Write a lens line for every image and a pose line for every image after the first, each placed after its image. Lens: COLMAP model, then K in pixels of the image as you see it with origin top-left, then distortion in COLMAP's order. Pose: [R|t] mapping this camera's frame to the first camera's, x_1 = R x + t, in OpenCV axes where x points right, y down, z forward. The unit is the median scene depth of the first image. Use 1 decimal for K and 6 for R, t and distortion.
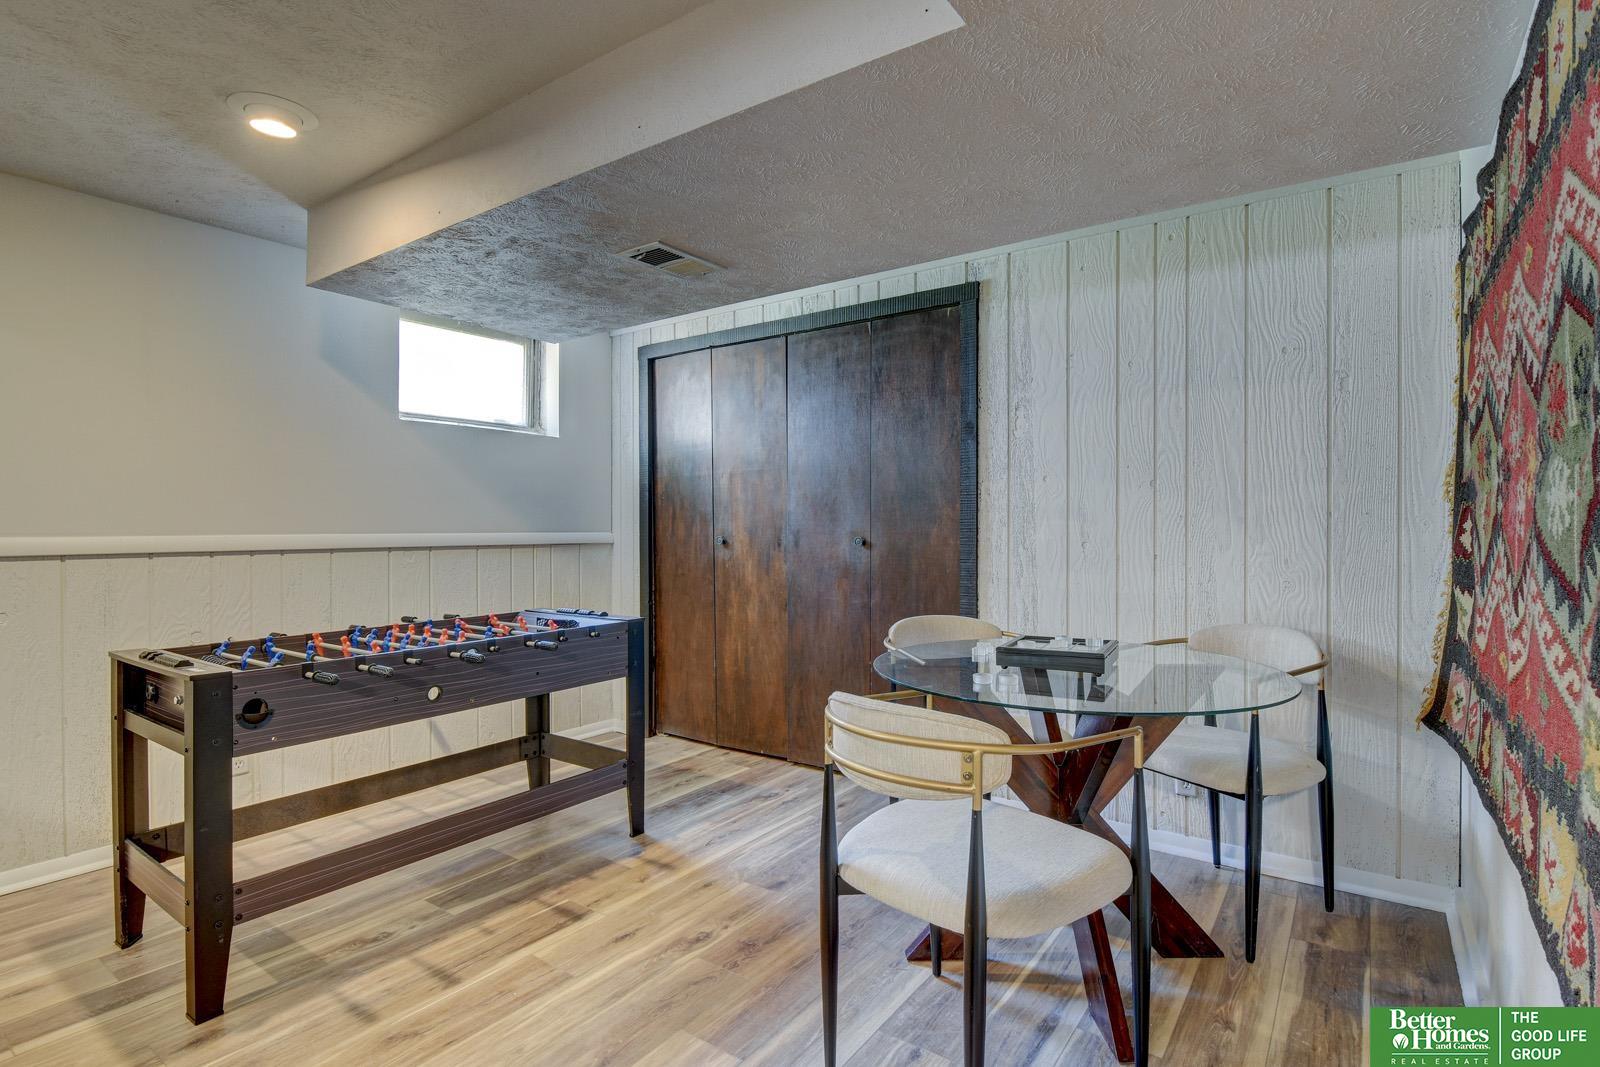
lens RADIAL K [[785.1, 0, 804.9], [0, 785.1, 542.5], [0, 0, 1]] dist [0.003051, -0.012270]
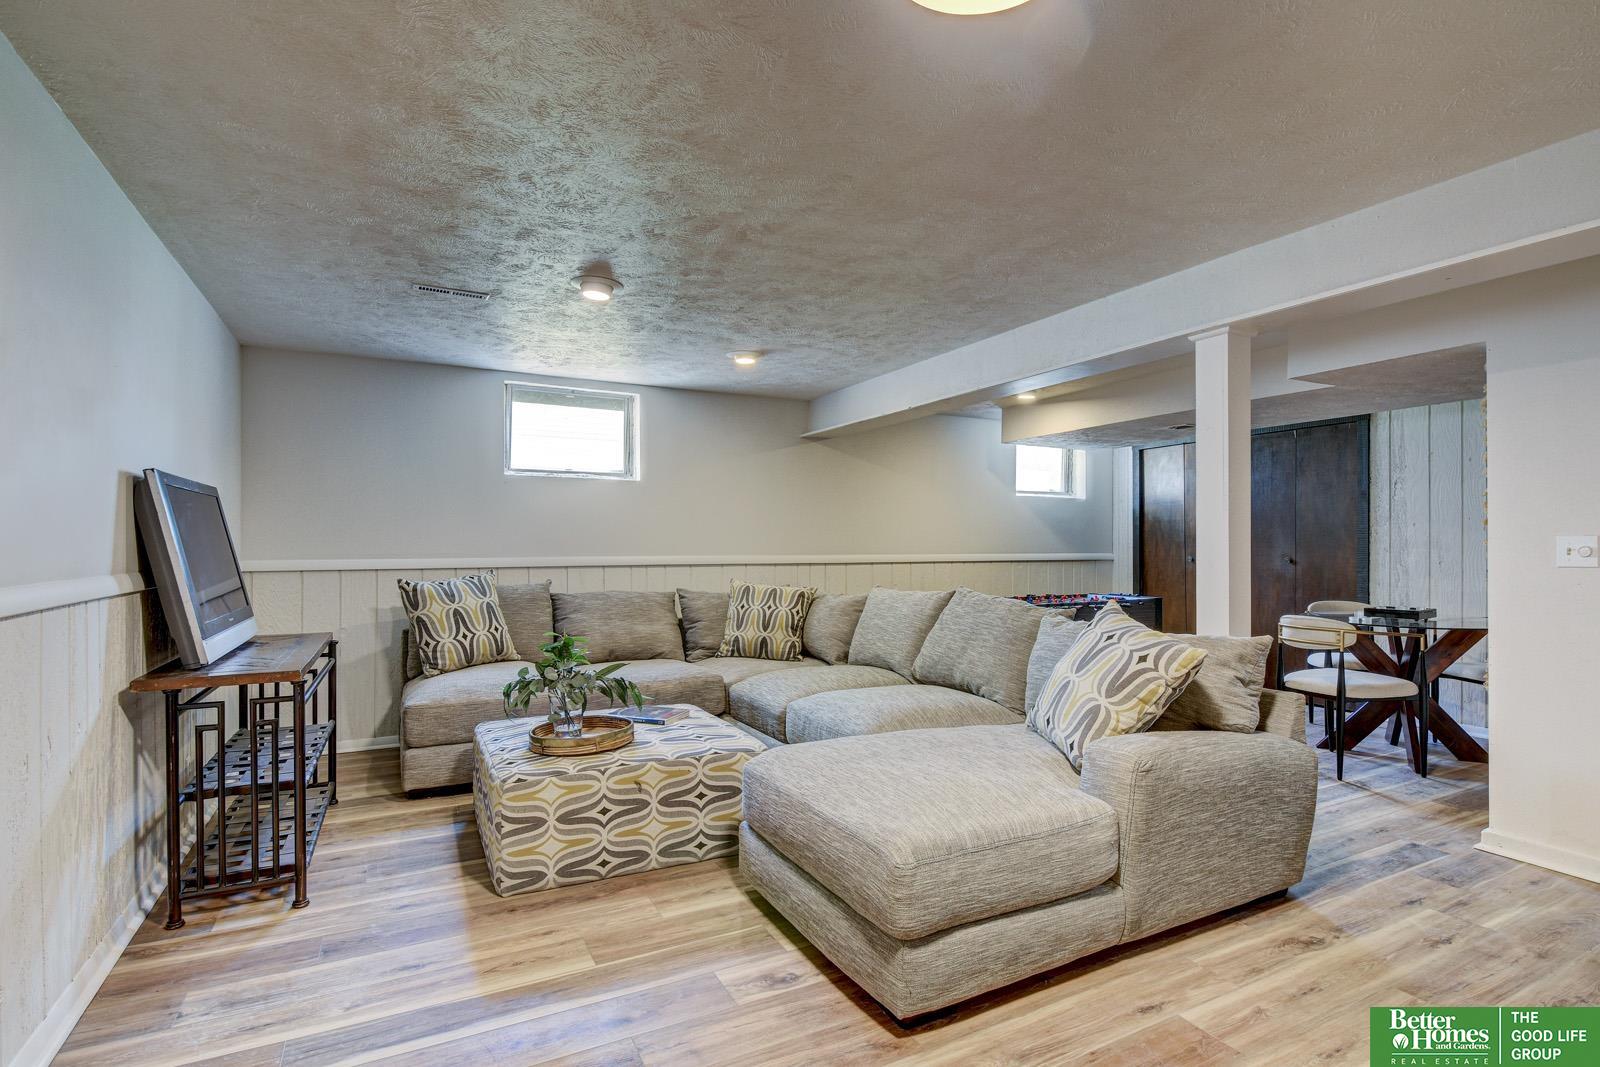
lens RADIAL K [[785.1, 0, 804.9], [0, 785.1, 542.5], [0, 0, 1]] dist [0.003051, -0.012270]
pose [[0.892243, 0.002878, -0.451546, -0.097056], [-0.014502, 0.999646, -0.022284, 0.013517], [0.451323, 0.026431, 0.891969, -0.986889]]
